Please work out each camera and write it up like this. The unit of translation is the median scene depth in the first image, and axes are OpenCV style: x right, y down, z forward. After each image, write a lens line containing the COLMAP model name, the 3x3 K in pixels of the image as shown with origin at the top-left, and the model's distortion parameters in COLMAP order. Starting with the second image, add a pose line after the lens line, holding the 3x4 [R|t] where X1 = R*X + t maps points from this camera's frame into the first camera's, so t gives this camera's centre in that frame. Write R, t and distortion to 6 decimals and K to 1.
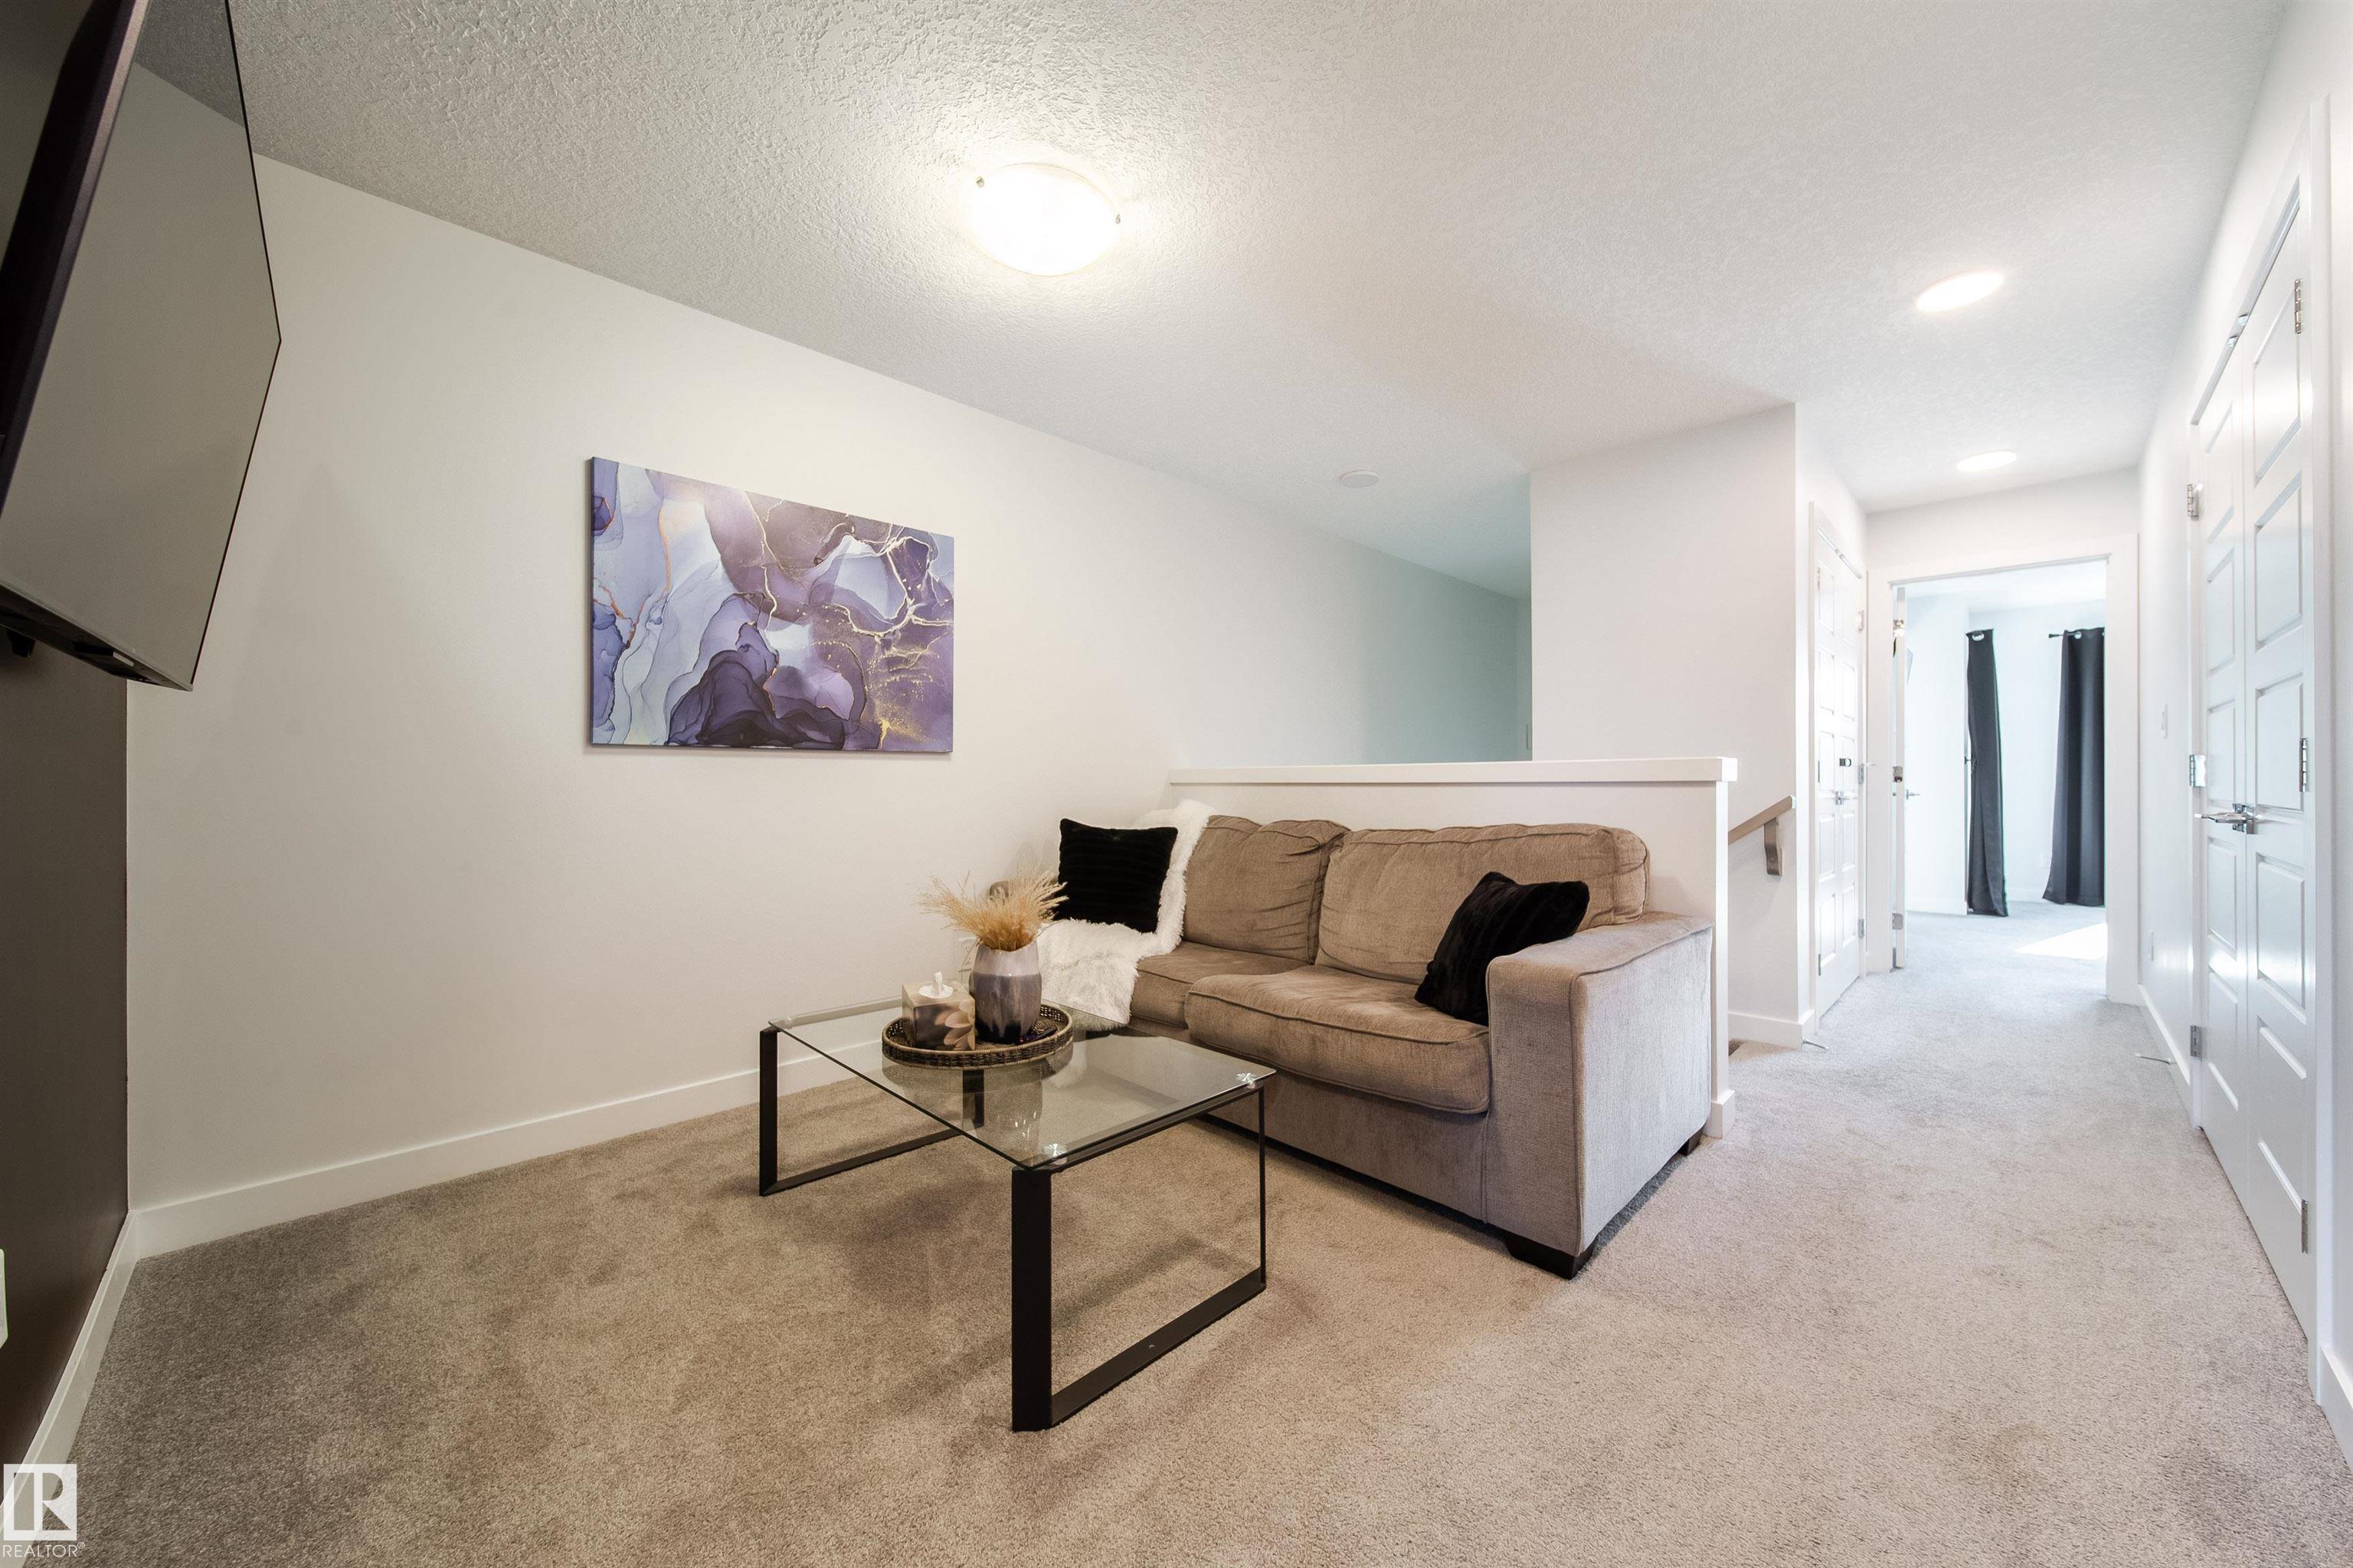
lens RADIAL K [[839.4, 0, 1179.6], [0, 839.4, 779.1], [0, 0, 1]] dist [0.000275, 0.000003]
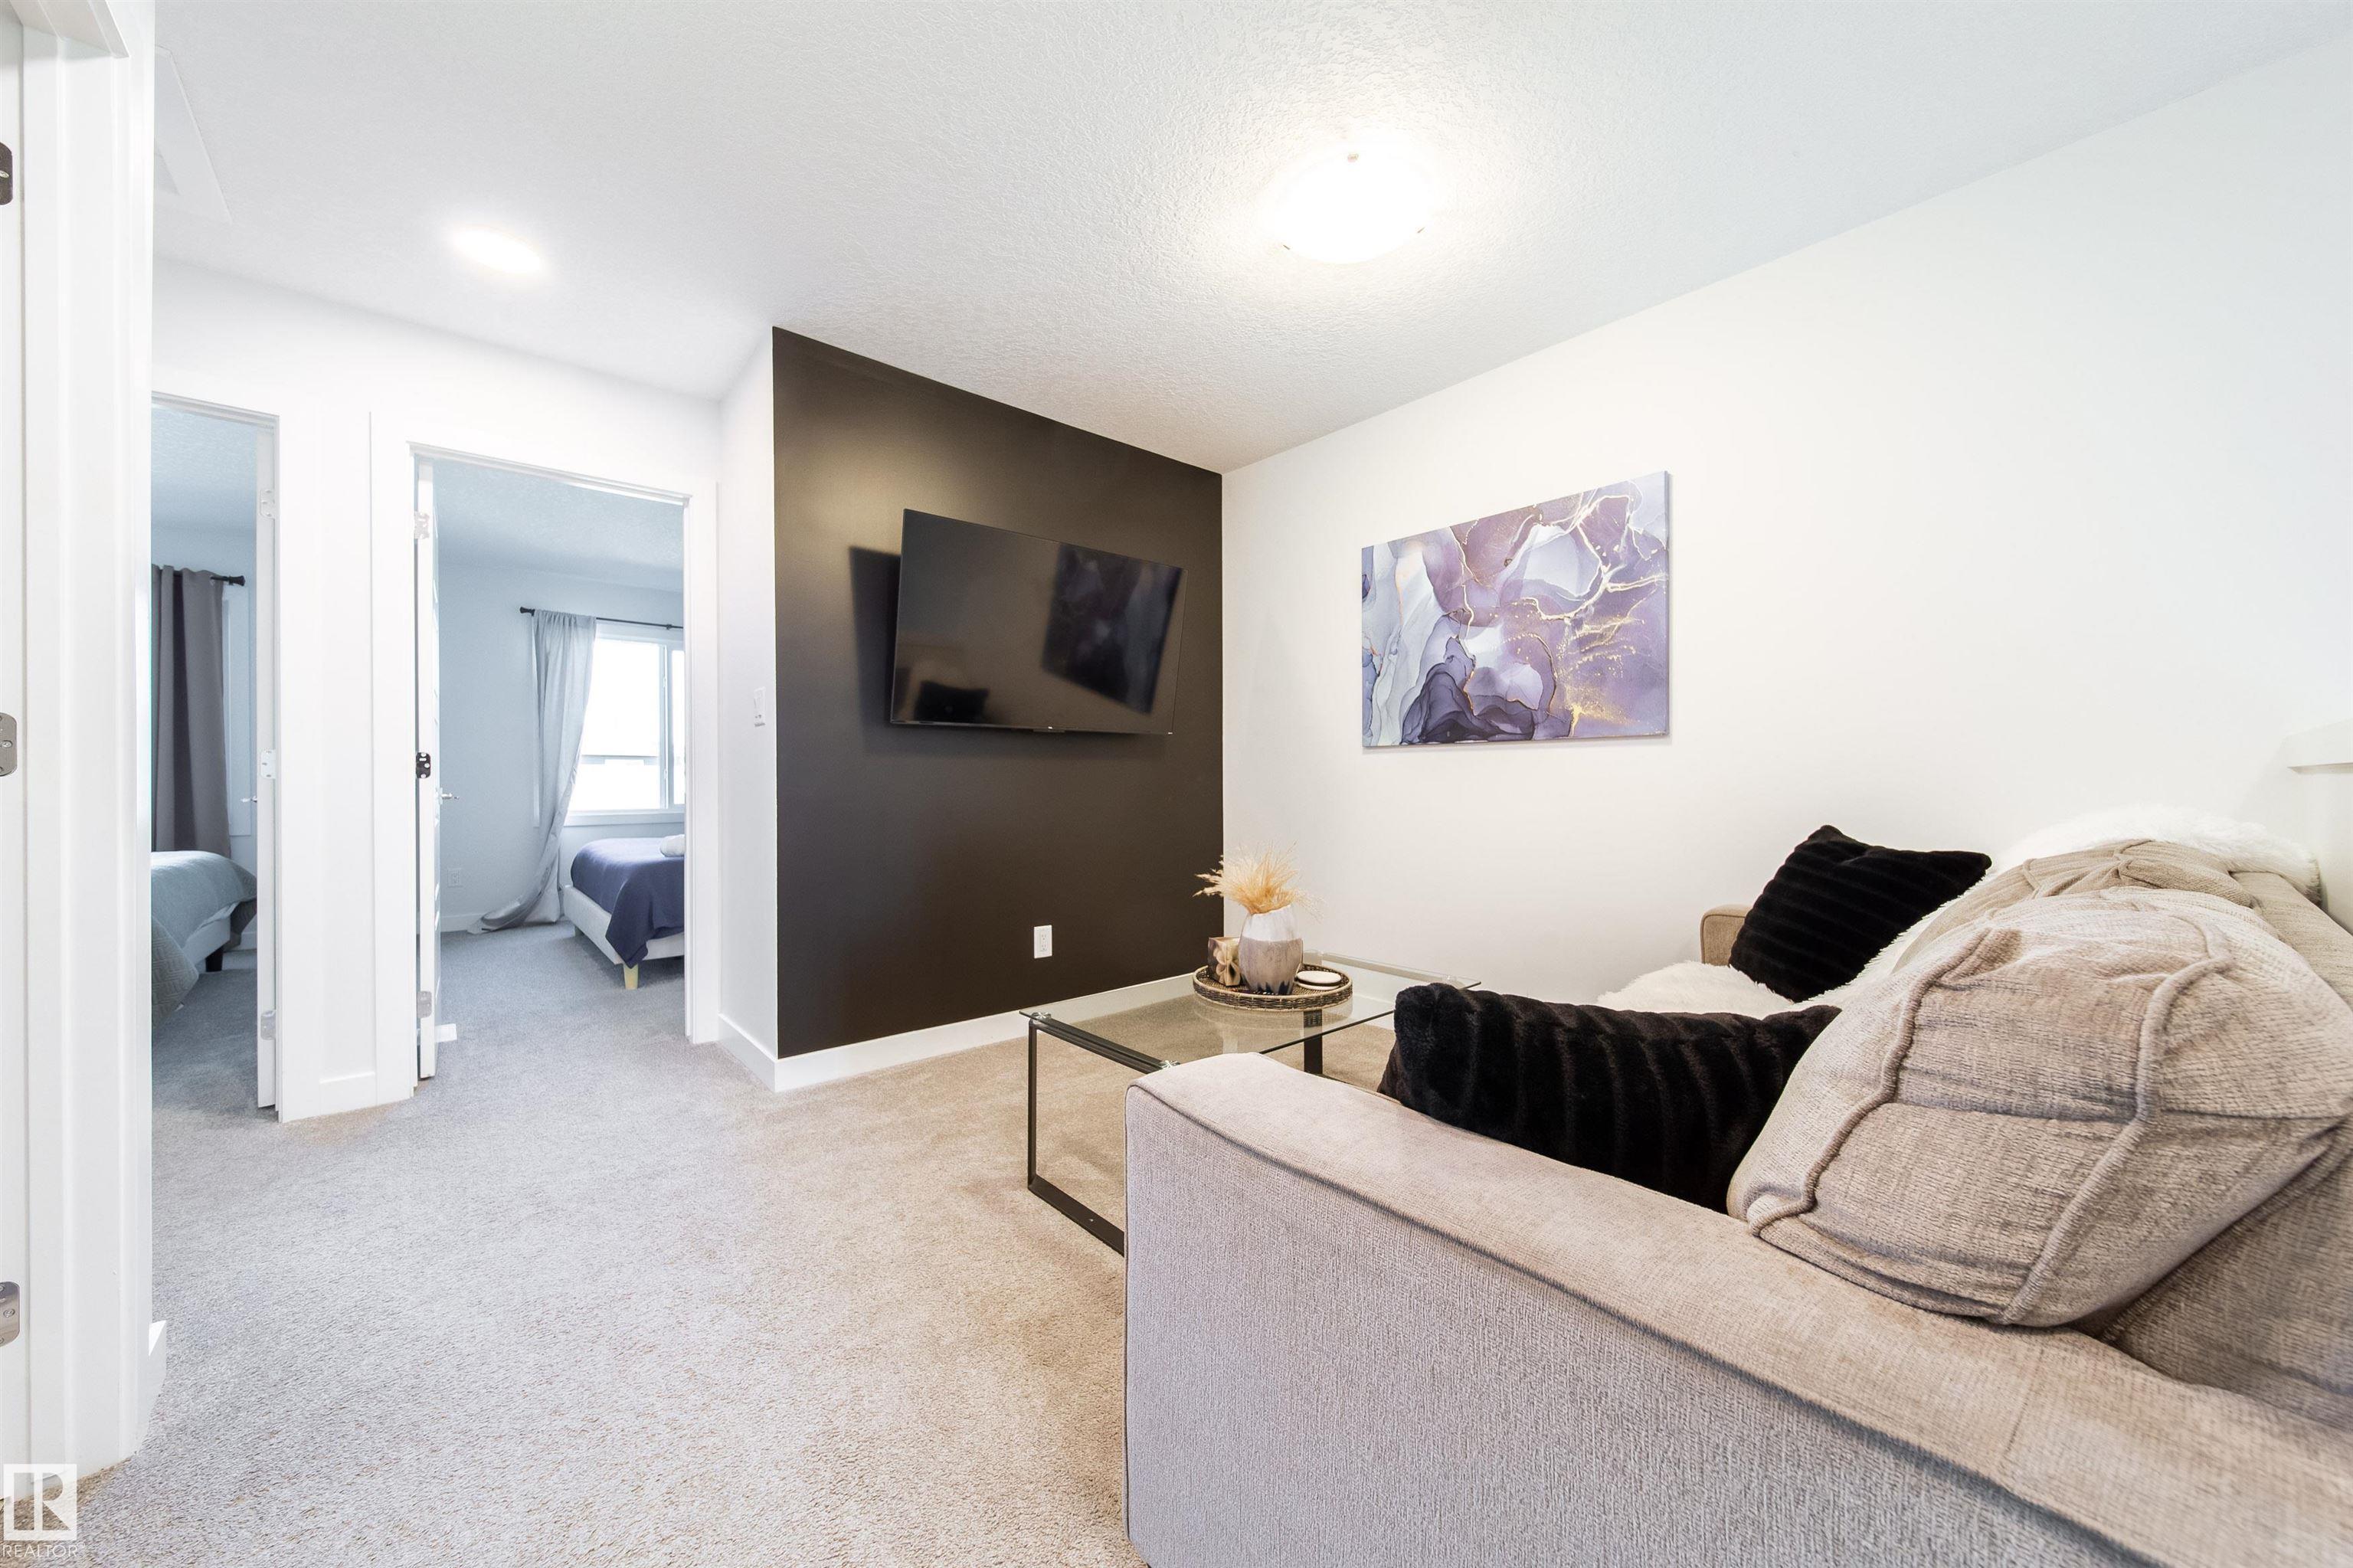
lens RADIAL K [[839.4, 0, 1180.4], [0, 839.4, 783.5], [0, 0, 1]] dist [0.000275, 0.000003]
pose [[-0.061877, 0.005376, -0.998069, 0.647598], [0.004411, 0.999977, 0.005112, 0.011088], [0.998074, -0.004086, -0.061899, 0.652091]]
